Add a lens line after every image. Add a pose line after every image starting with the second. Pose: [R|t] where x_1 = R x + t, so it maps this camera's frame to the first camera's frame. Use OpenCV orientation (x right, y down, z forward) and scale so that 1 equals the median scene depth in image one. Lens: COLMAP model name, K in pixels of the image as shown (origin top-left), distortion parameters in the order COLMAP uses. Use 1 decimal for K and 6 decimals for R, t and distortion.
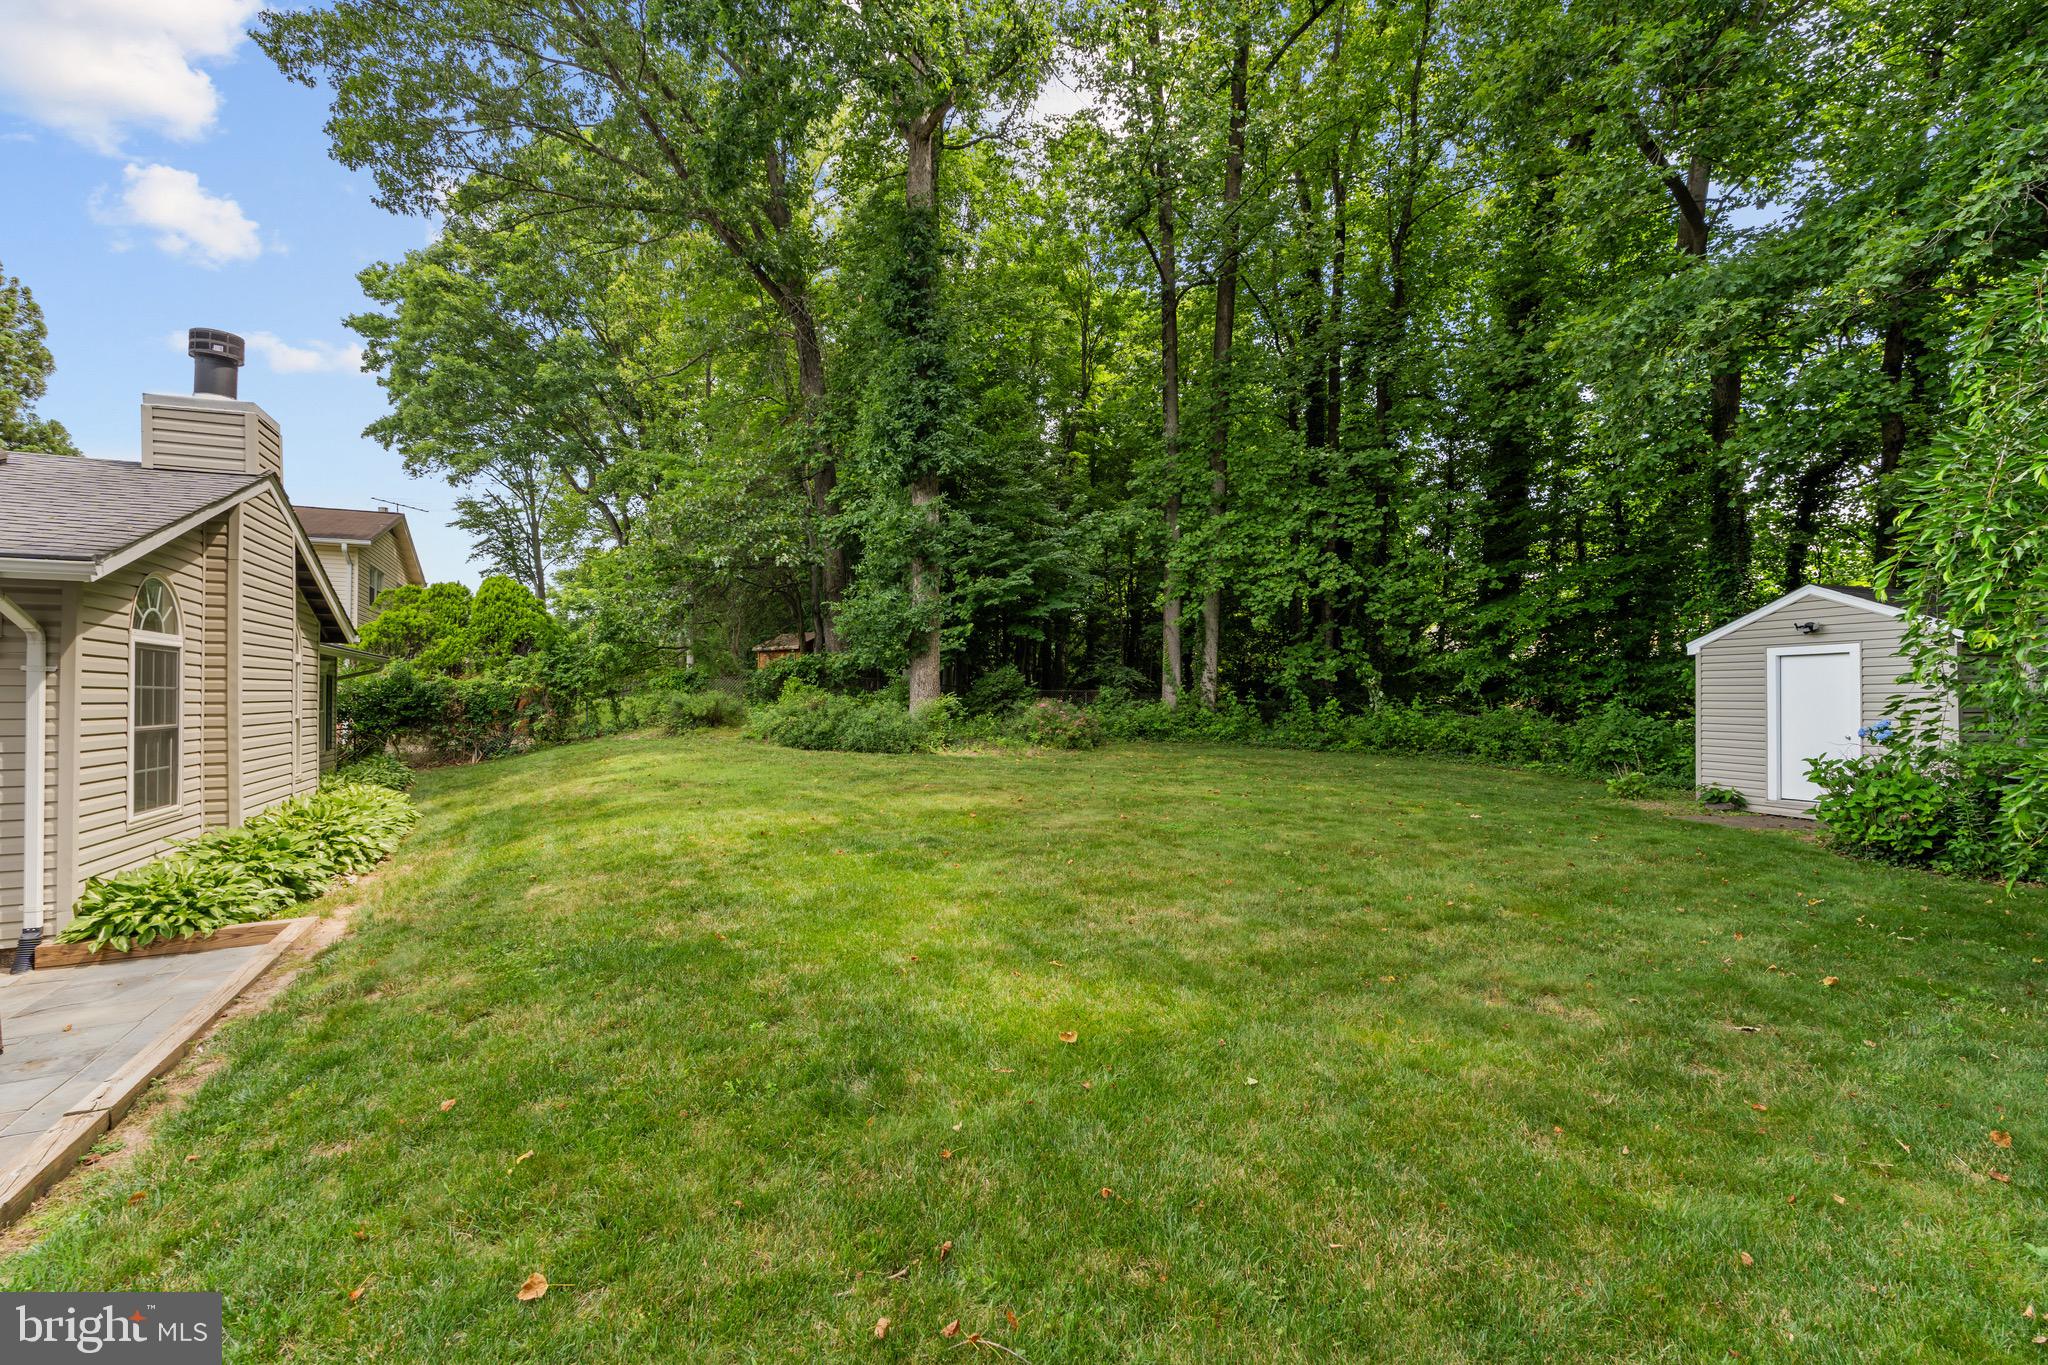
lens RADIAL K [[912.8, 0, 1024.0], [0, 912.8, 682.5], [0, 0, 1]] dist [0.019408, -0.000033]
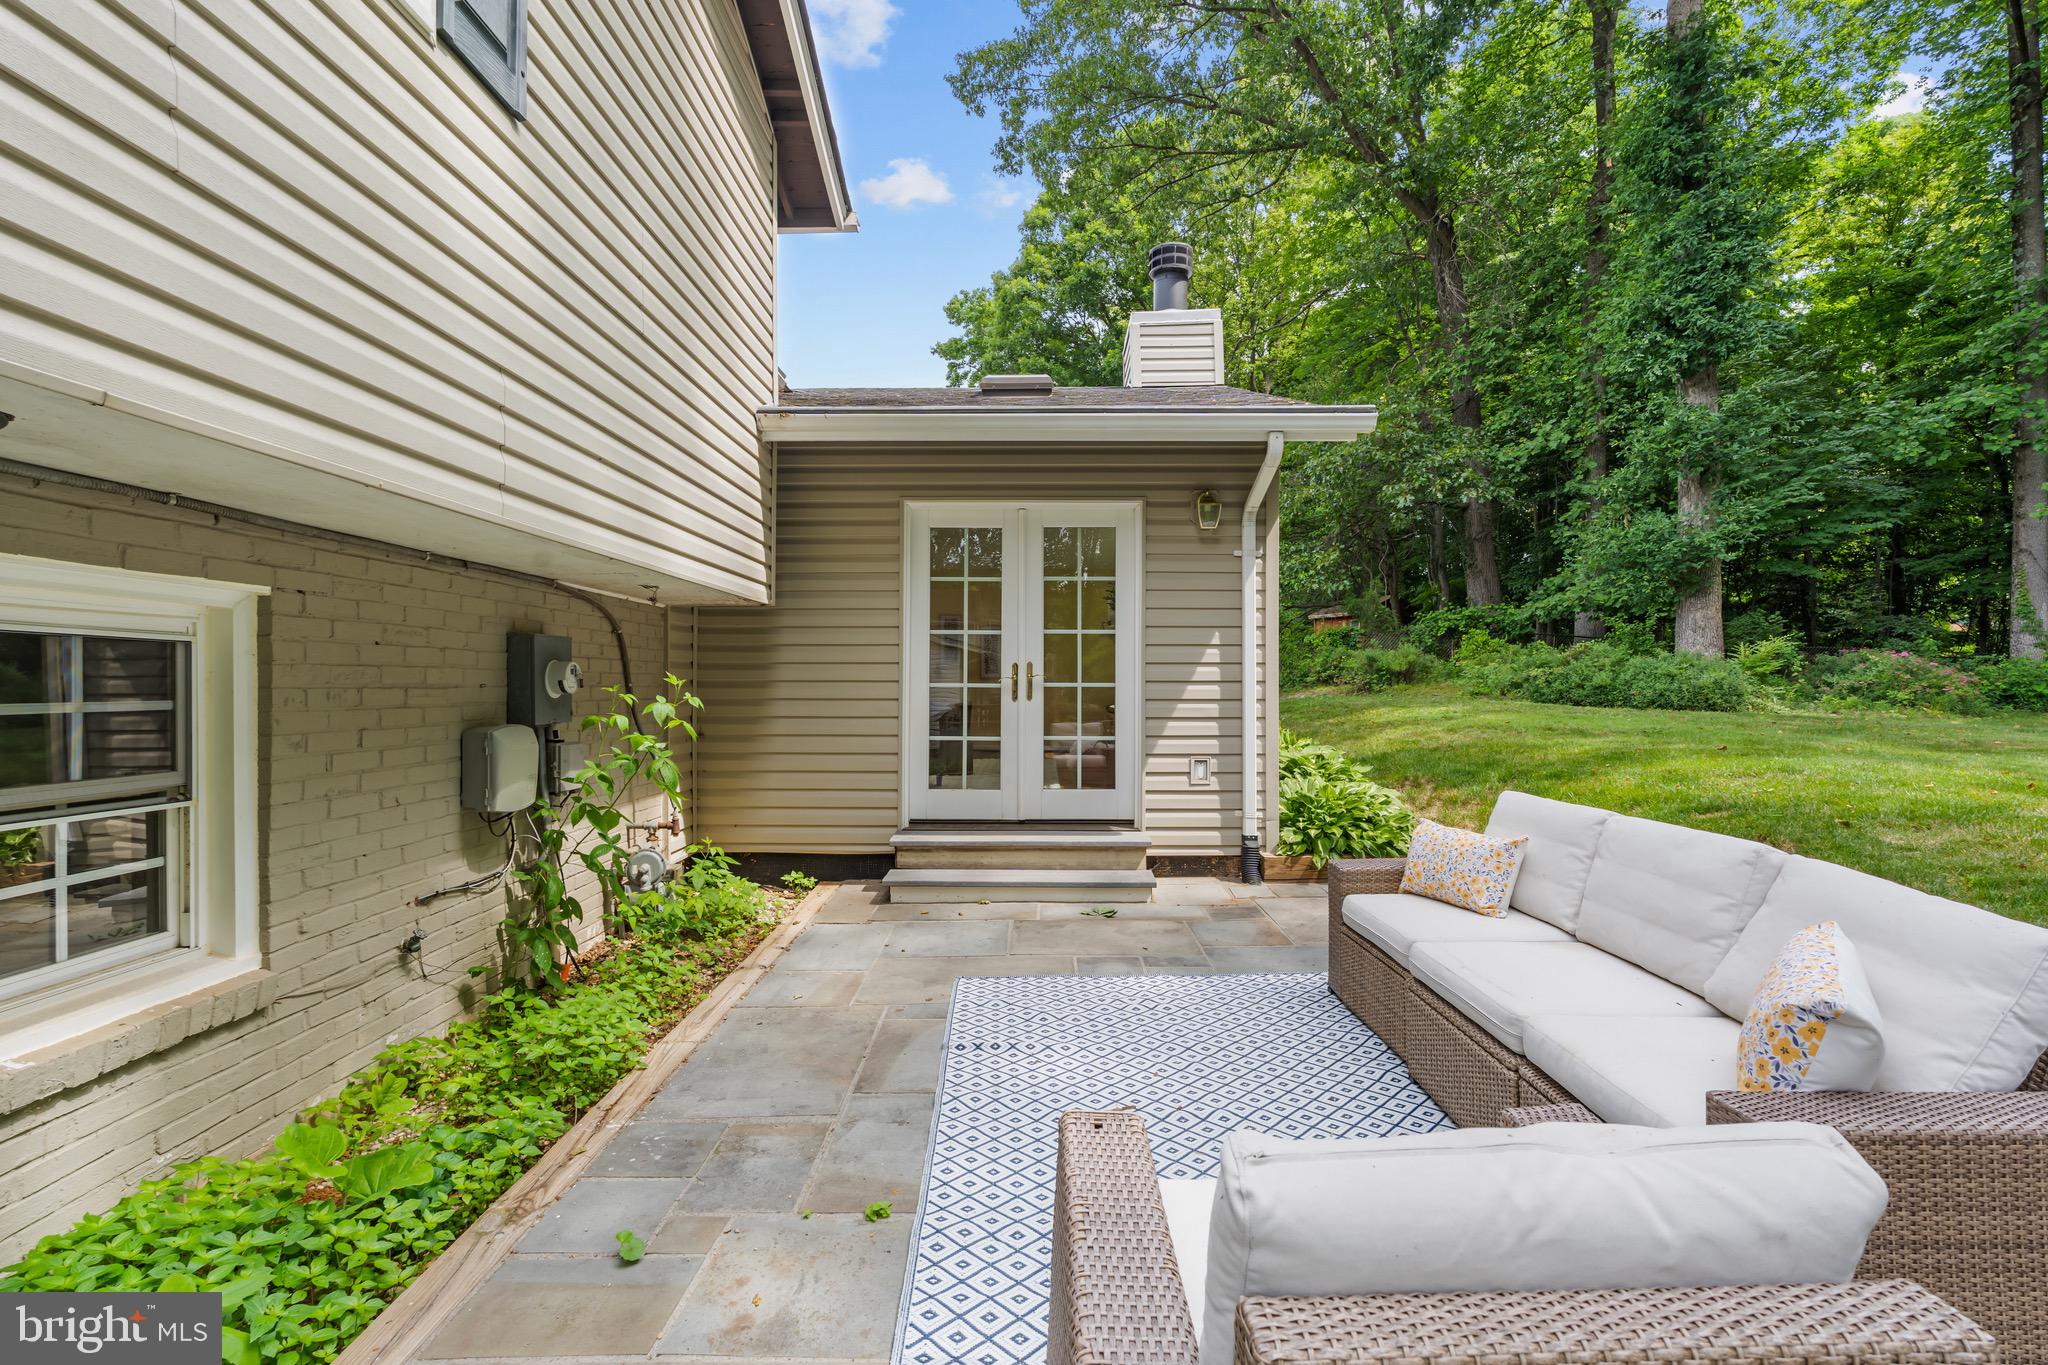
lens RADIAL K [[909.1, 0, 1024.0], [0, 909.1, 682.5], [0, 0, 1]] dist [0.000174, 0.000055]
pose [[0.898975, -0.000339, -0.437999, -0.278854], [0.006891, 0.999887, 0.013370, 0.031283], [0.437945, -0.015037, 0.898876, 0.029951]]
